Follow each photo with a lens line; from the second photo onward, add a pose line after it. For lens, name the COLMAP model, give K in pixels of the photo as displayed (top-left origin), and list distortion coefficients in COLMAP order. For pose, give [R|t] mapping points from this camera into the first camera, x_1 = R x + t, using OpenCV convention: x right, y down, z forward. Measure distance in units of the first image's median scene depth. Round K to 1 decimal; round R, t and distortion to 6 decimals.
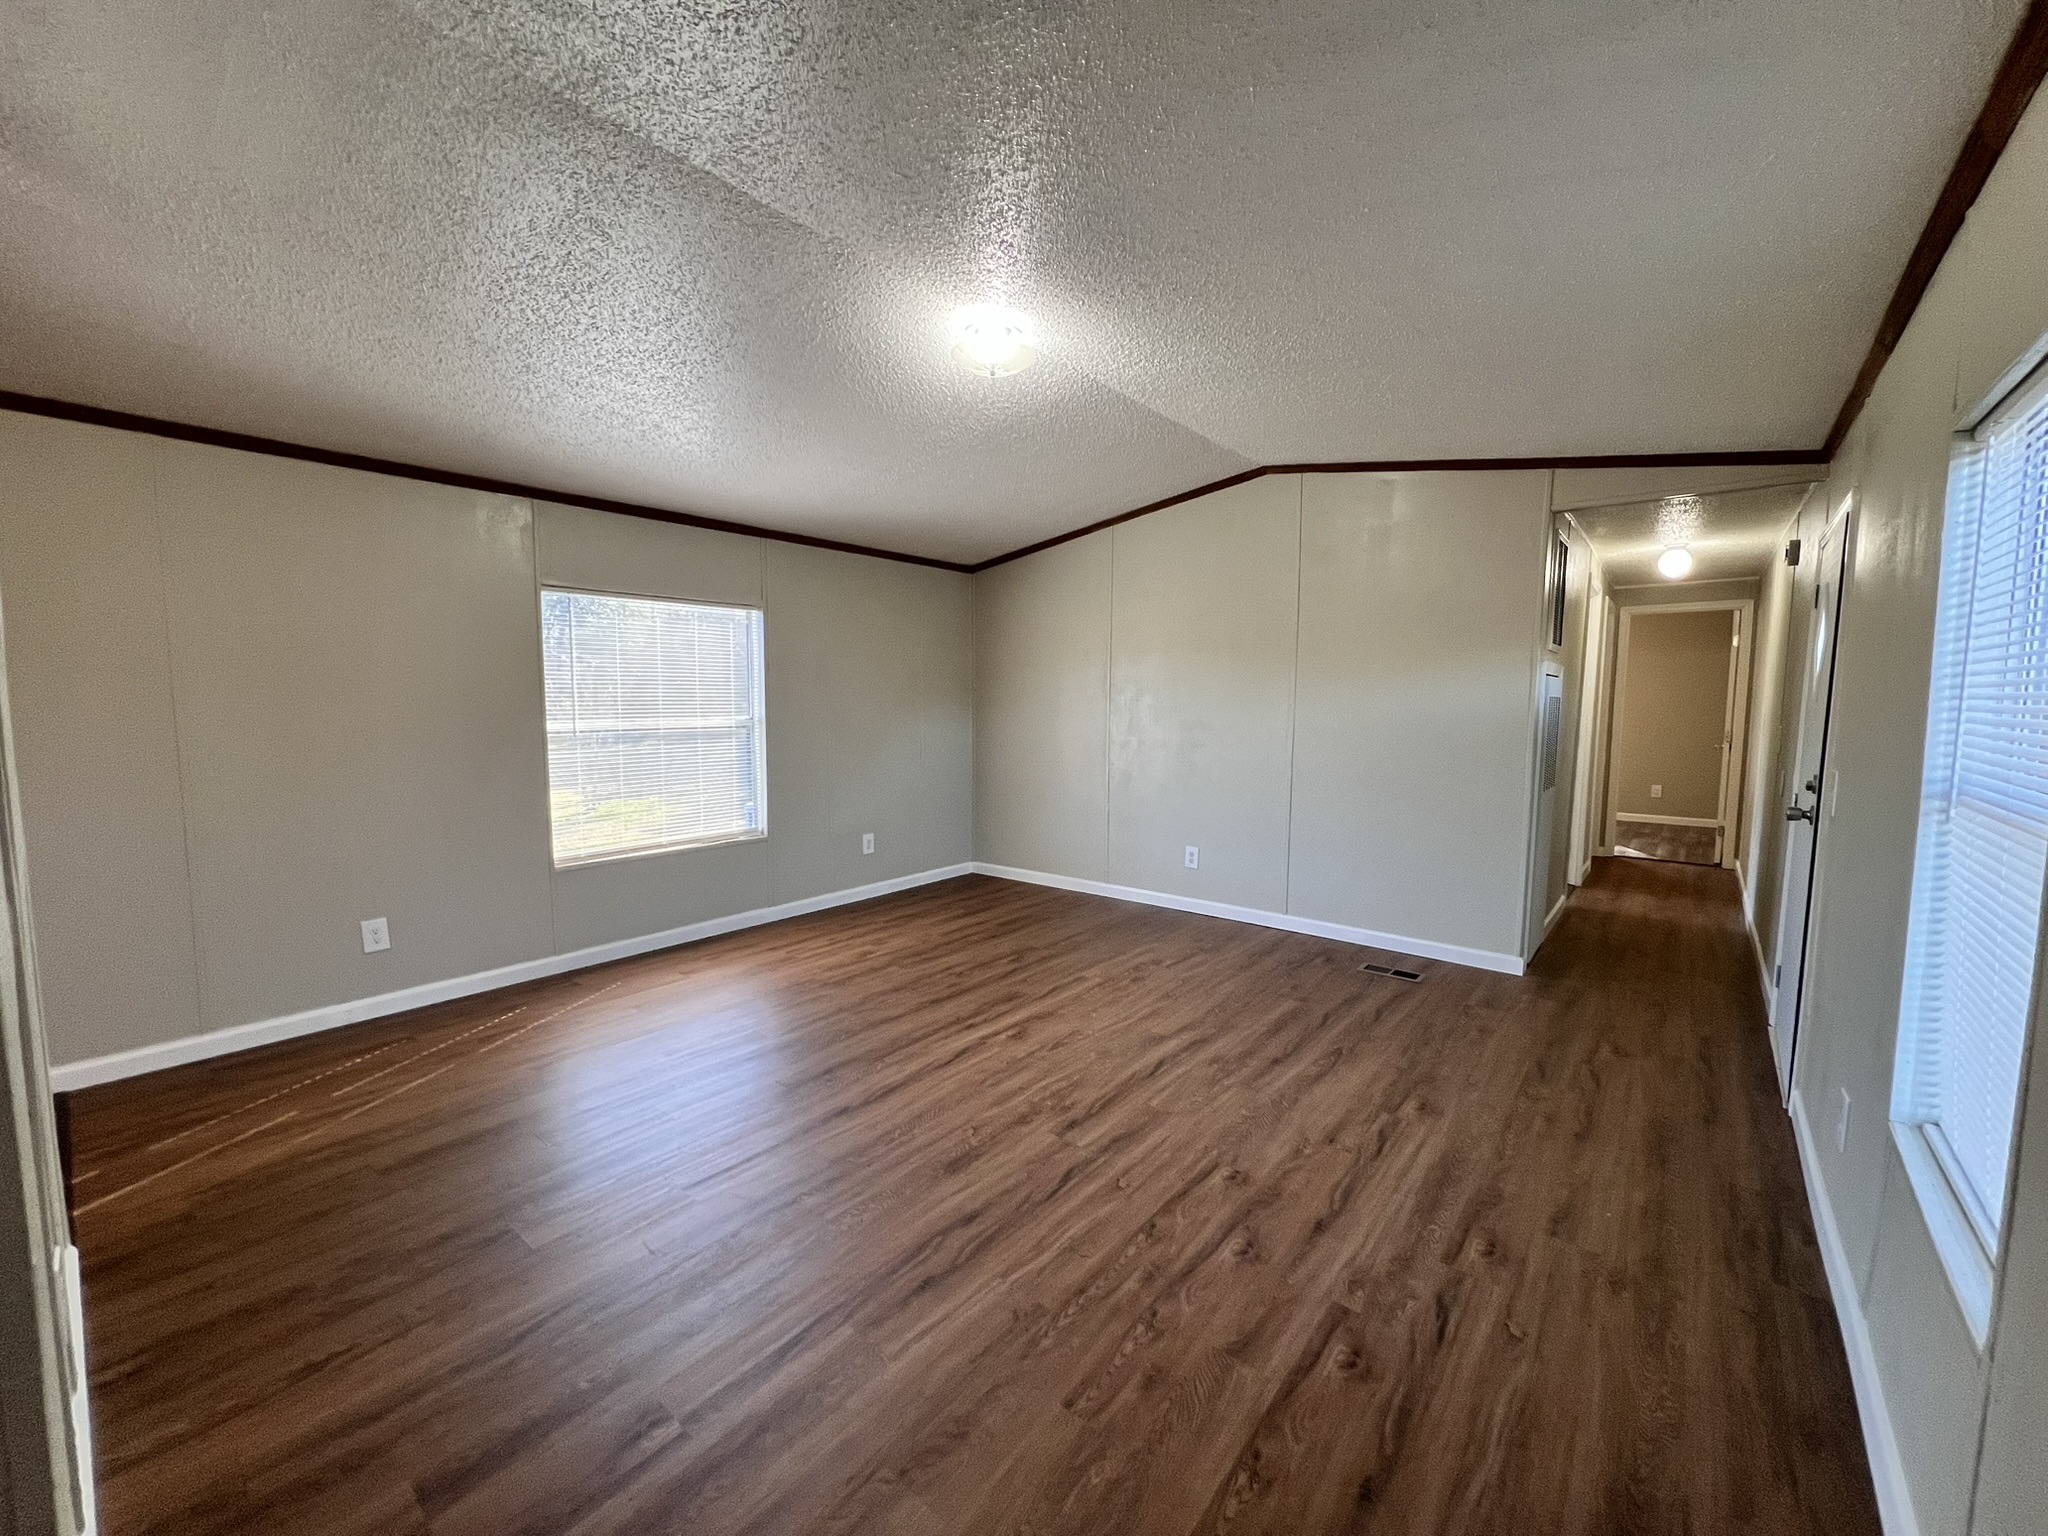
lens RADIAL K [[814.4, 0, 1019.2], [0, 814.4, 776.7], [0, 0, 1]] dist [0.000156, -0.000211]
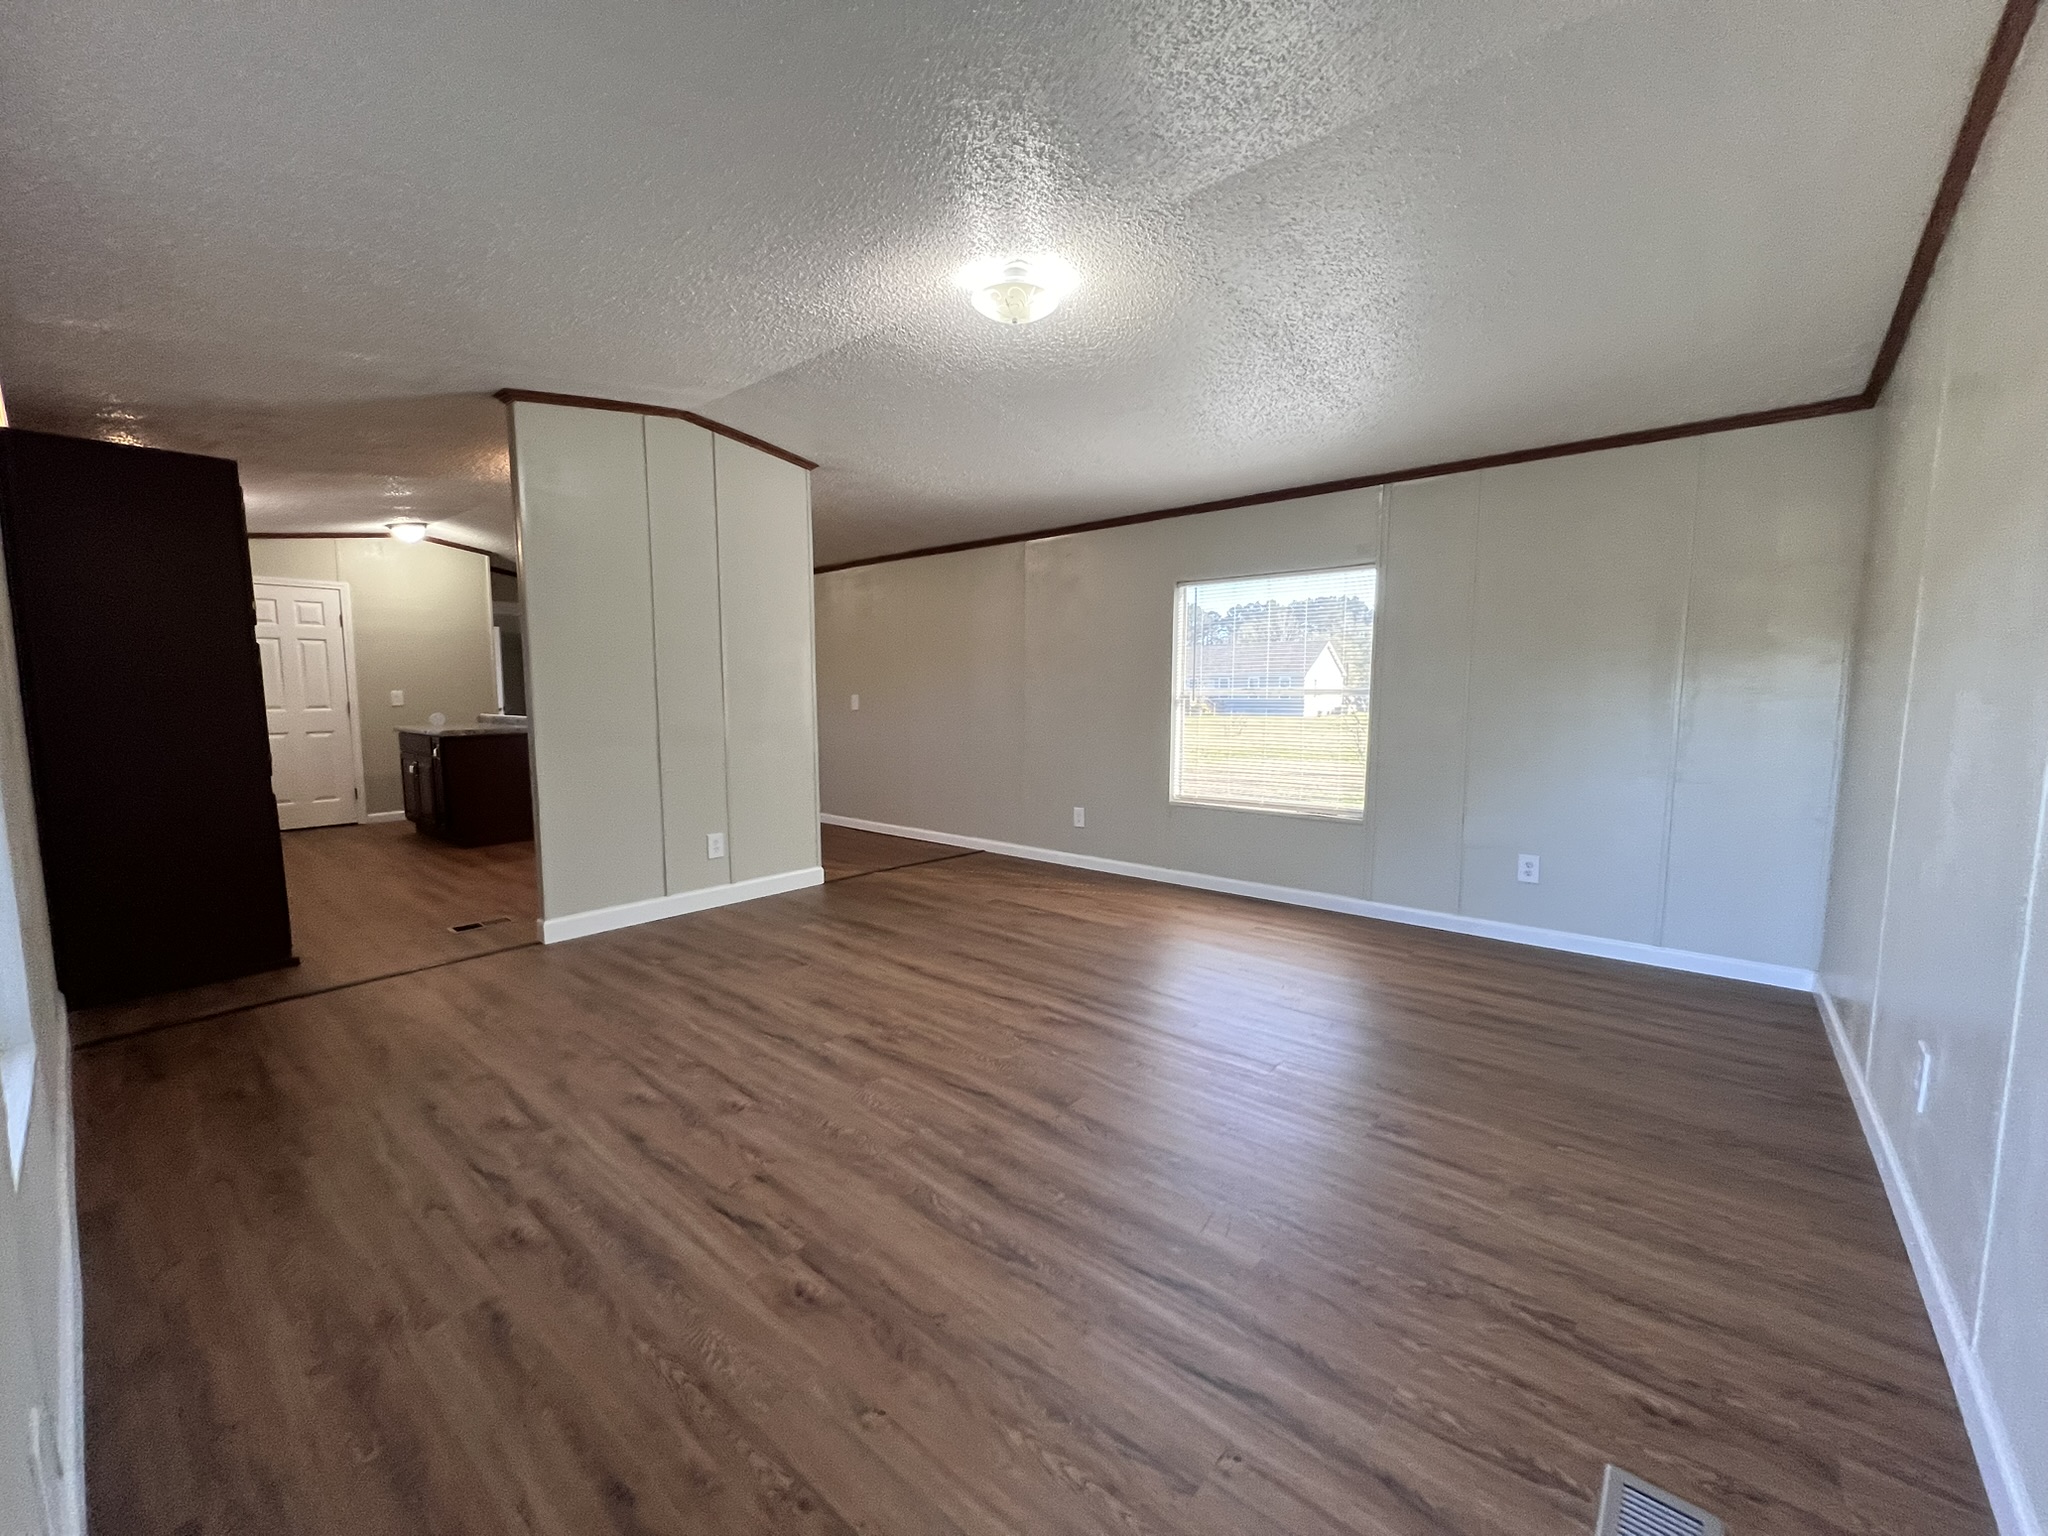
lens RADIAL K [[814.4, 0, 1020.5], [0, 814.4, 760.8], [0, 0, 1]] dist [0.000156, -0.000211]
pose [[-0.011905, 0.083380, -0.996447, 1.146225], [-0.097169, 0.991705, 0.084144, -0.060396], [0.995197, 0.097825, -0.003704, 1.209403]]
